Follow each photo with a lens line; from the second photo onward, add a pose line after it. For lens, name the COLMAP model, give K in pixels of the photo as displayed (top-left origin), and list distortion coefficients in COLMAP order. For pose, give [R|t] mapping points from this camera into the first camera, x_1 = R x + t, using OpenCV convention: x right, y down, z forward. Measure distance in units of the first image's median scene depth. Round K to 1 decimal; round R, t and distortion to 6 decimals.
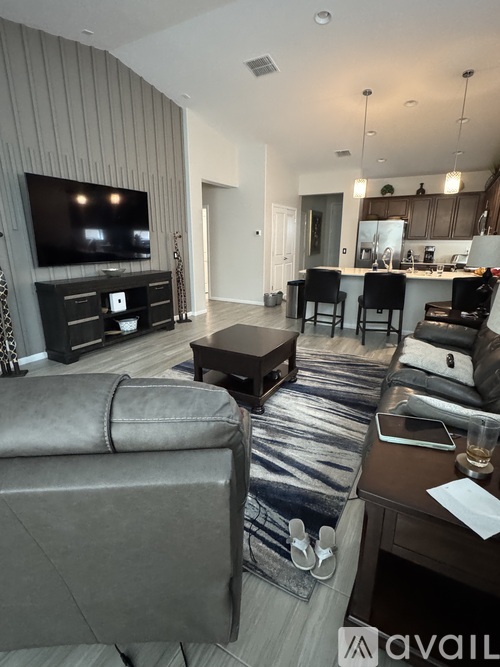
lens RADIAL K [[334.9, 0, 256.0], [0, 334.9, 338.1], [0, 0, 1]] dist [-0.005440, 0.000770]
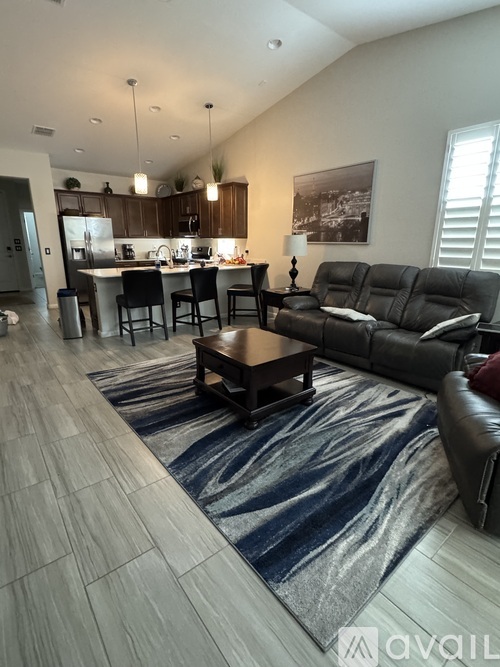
lens RADIAL K [[334.9, 0, 255.7], [0, 334.9, 330.1], [0, 0, 1]] dist [-0.005440, 0.000770]
pose [[0.370932, -0.237381, 0.897808, -0.441746], [0.259502, 0.954761, 0.145225, -0.085975], [-0.891666, 0.179115, 0.415753, 0.330089]]
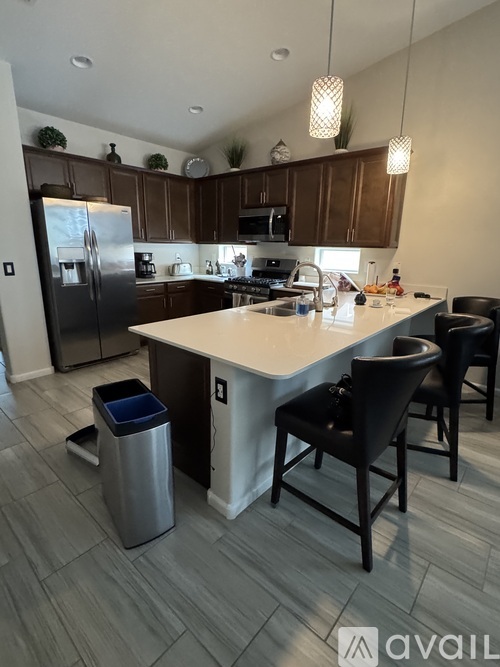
lens RADIAL K [[334.9, 0, 251.5], [0, 334.9, 330.2], [0, 0, 1]] dist [-0.005440, 0.000770]
pose [[0.205368, -0.241916, 0.948315, -0.091134], [0.258175, 0.948037, 0.185934, -0.261170], [-0.944018, 0.206646, 0.257153, 0.880586]]
